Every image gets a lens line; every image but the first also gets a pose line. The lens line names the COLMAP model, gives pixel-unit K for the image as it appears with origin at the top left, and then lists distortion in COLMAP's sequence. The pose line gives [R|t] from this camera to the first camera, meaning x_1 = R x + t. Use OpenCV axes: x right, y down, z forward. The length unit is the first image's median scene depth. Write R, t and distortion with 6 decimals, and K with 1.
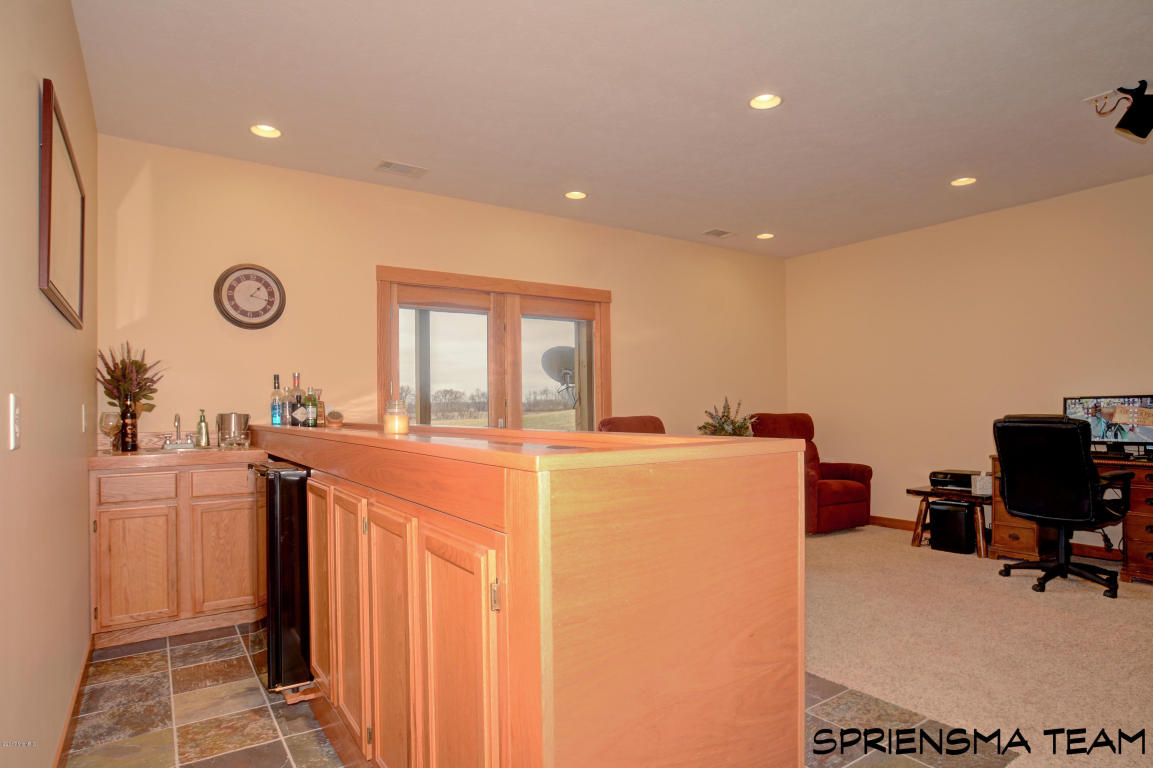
lens RADIAL K [[641.3, 0, 575.6], [0, 641.3, 406.7], [0, 0, 1]] dist [-0.002196, -0.000227]
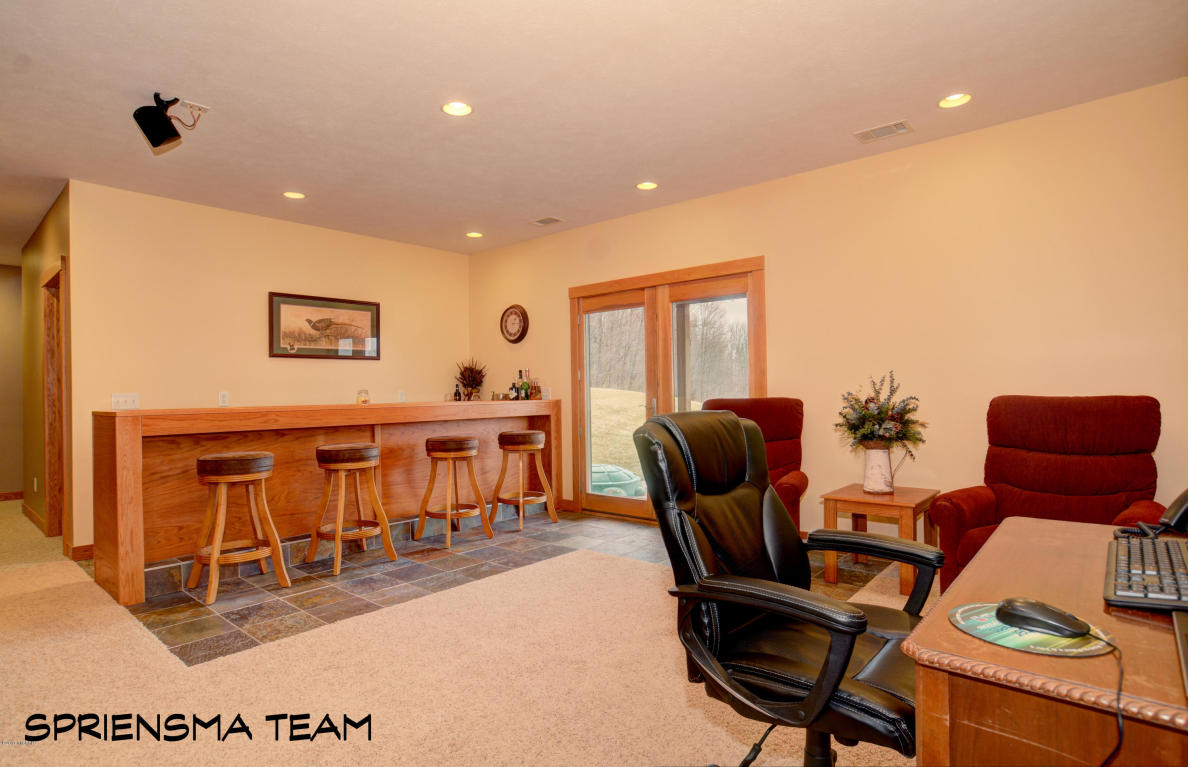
lens RADIAL K [[638.3, 0, 594.0], [0, 638.3, 383.5], [0, 0, 1]] dist [0.000417, 0.000118]
pose [[0.285093, -0.008242, -0.958464, 0.933618], [0.018529, 0.999824, -0.003086, -0.005826], [0.958321, -0.016880, 0.285196, 0.581969]]
